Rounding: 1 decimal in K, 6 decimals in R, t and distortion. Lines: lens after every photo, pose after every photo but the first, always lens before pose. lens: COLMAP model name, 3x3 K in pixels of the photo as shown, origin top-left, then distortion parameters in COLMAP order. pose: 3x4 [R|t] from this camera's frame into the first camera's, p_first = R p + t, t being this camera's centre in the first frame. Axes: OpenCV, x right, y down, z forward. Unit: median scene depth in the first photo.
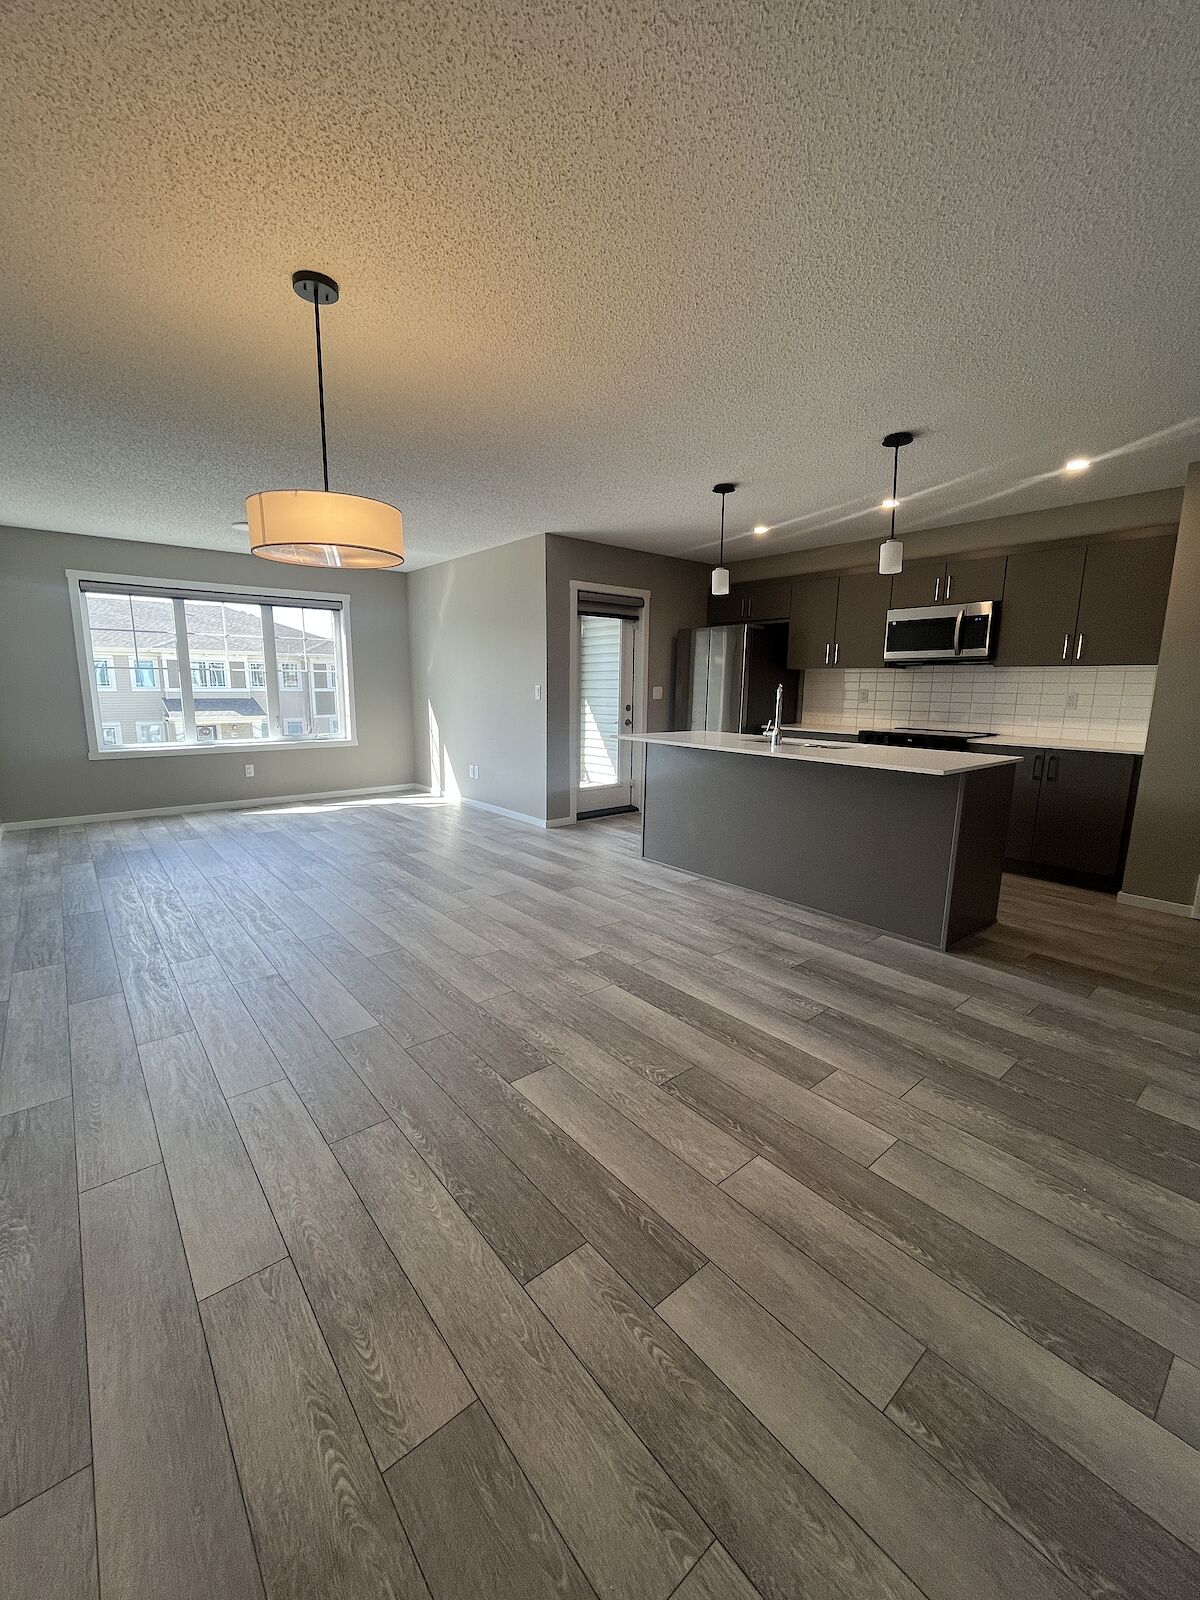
lens RADIAL K [[644.7, 0, 600.0], [0, 644.7, 800.0], [0, 0, 1]] dist [0.001676, -0.000065]
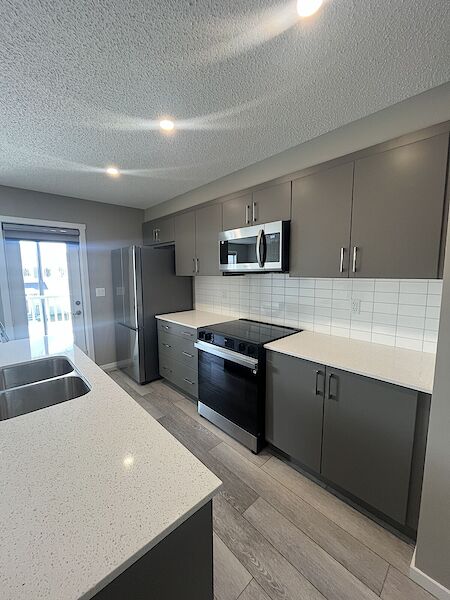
lens RADIAL K [[241.7, 0, 225.0], [0, 241.7, 300.0], [0, 0, 1]] dist [0.001676, -0.000065]
pose [[0.998711, -0.026477, 0.043300, 0.452324], [0.028993, 0.997863, -0.058564, -0.136751], [-0.041657, 0.059744, 0.997344, 0.548760]]
